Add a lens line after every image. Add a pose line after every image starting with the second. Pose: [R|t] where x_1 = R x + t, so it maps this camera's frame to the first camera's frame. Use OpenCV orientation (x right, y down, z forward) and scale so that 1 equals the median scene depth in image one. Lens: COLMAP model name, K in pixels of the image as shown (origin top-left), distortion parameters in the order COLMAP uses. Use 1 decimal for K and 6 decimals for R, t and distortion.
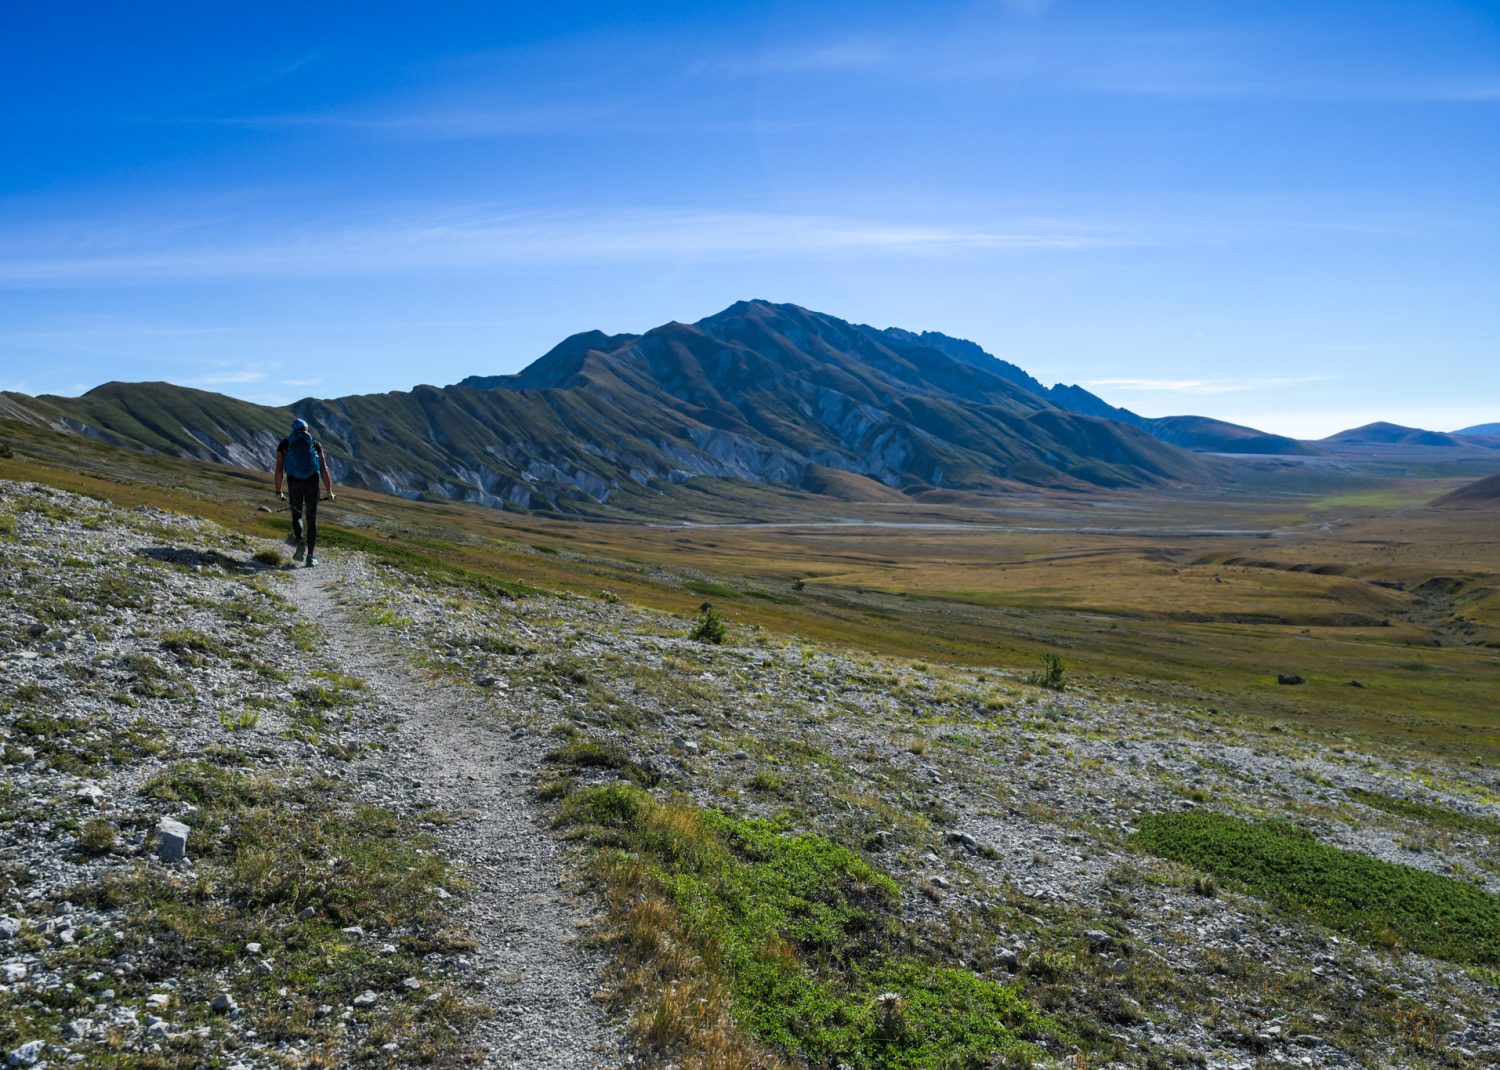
lens RADIAL K [[1199.8, 0, 720.7], [0, 1199.8, 534.6], [0, 0, 1]] dist [-0.002583, -0.000923]
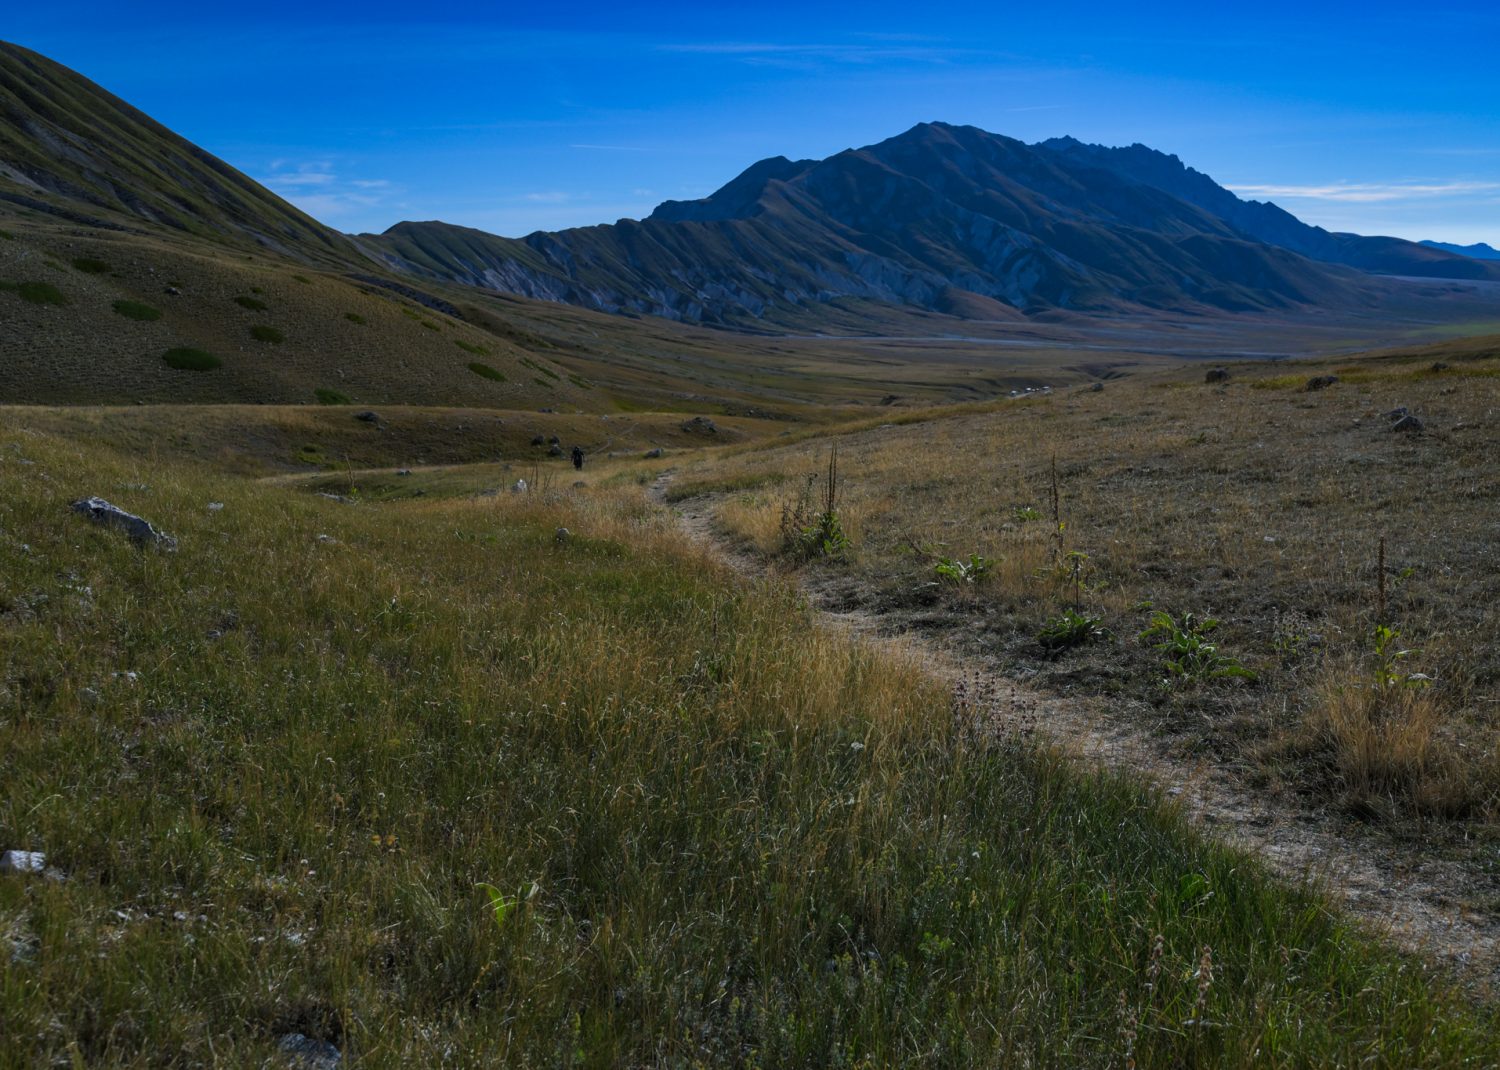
lens RADIAL K [[1280.5, 0, 750.0], [0, 1280.5, 535.0], [0, 0, 1]] dist [0.004238, -0.008404]
pose [[0.987469, 0.049247, -0.149936, 0.095514], [-0.026315, 0.988145, 0.151250, -0.002750], [0.155607, -0.145409, 0.977058, -0.326873]]
